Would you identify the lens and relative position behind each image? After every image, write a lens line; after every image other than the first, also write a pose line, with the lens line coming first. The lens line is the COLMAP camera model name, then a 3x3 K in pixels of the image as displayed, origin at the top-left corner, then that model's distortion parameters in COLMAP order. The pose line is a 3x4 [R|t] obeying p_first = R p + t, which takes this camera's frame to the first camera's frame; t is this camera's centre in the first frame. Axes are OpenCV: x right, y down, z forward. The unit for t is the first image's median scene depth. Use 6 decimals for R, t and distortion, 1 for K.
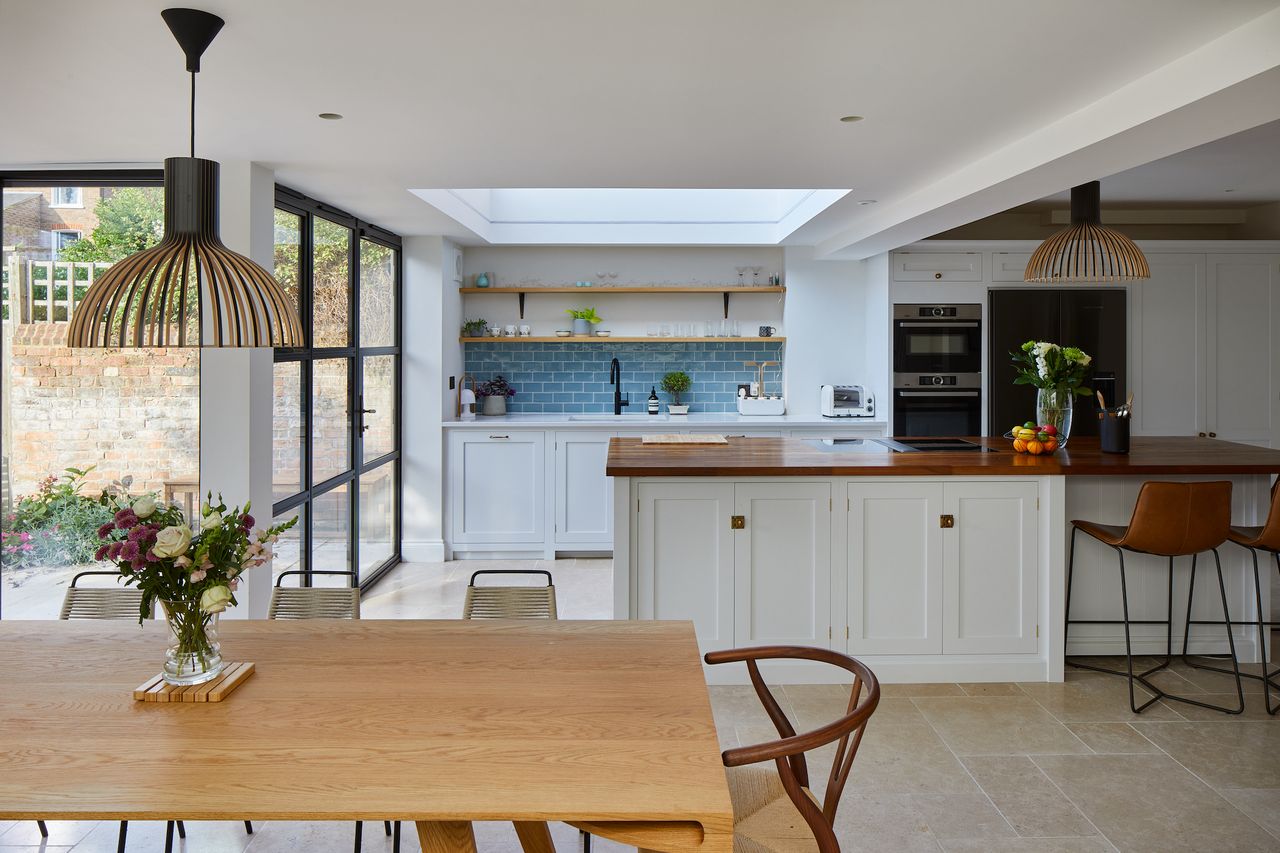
lens RADIAL K [[877.2, 0, 637.9], [0, 877.2, 338.6], [0, 0, 1]] dist [-0.022125, 0.009195]
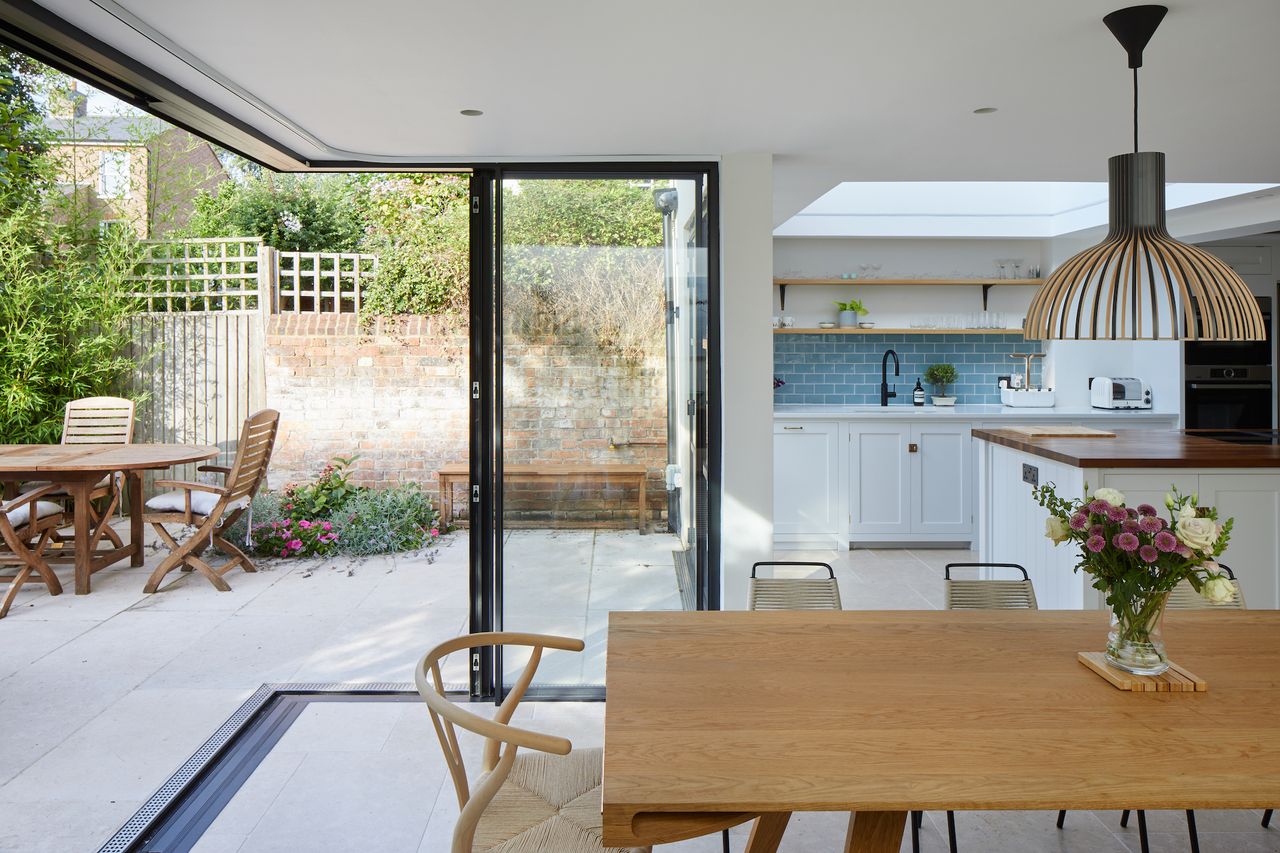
lens RADIAL K [[877.2, 0, 633.7], [0, 877.2, 328.1], [0, 0, 1]] dist [-0.022125, 0.009195]
pose [[0.999888, 0.002628, -0.014712, -0.295032], [-0.002649, 0.999996, -0.001392, -0.000311], [0.014708, 0.001431, 0.999891, -0.004664]]
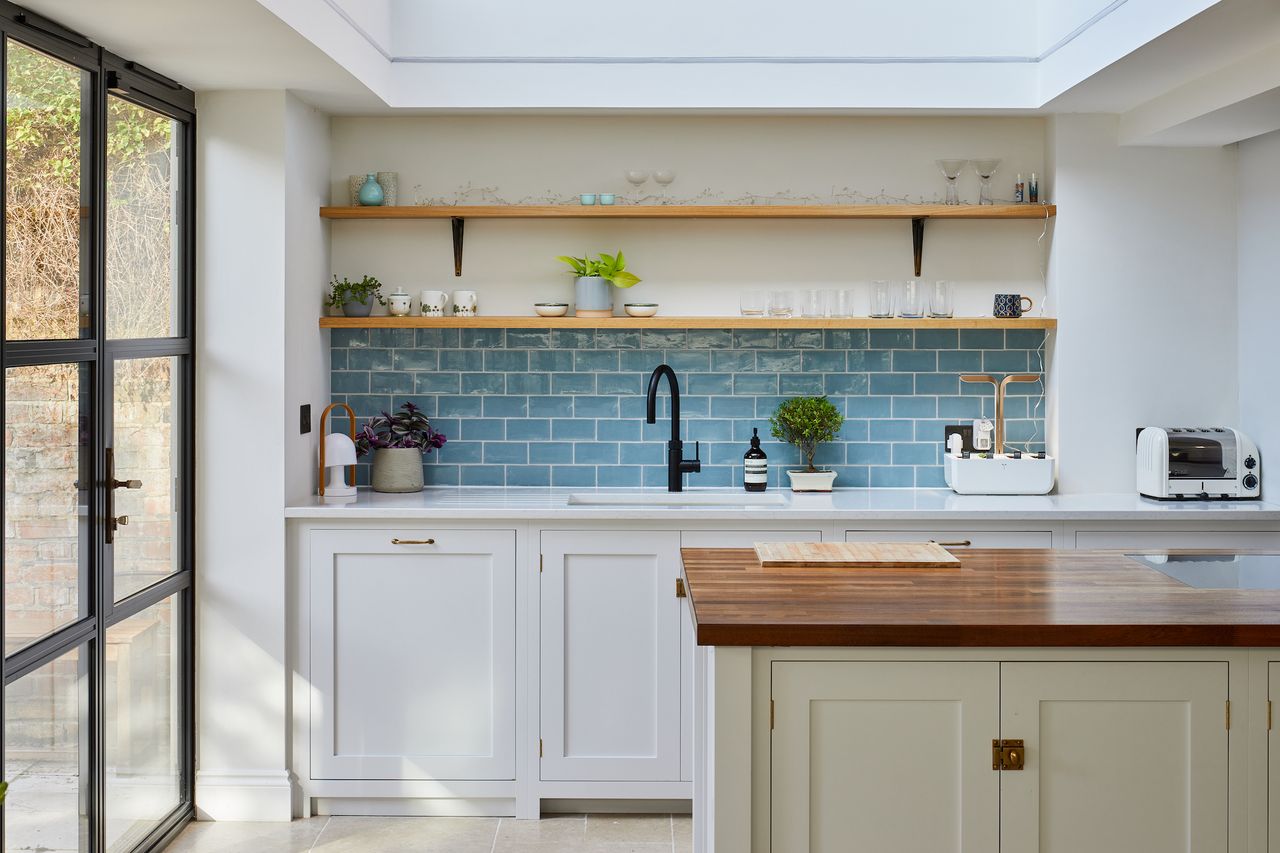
lens RADIAL K [[1860.0, 0, 603.6], [0, 1860.0, 329.8], [0, 0, 1]] dist [-0.032724, 0.000000]
pose [[0.999525, 0.002183, -0.030731, -0.030338], [-0.002041, 0.999987, 0.004649, 0.000253], [0.030741, -0.004584, 0.999517, 0.056677]]
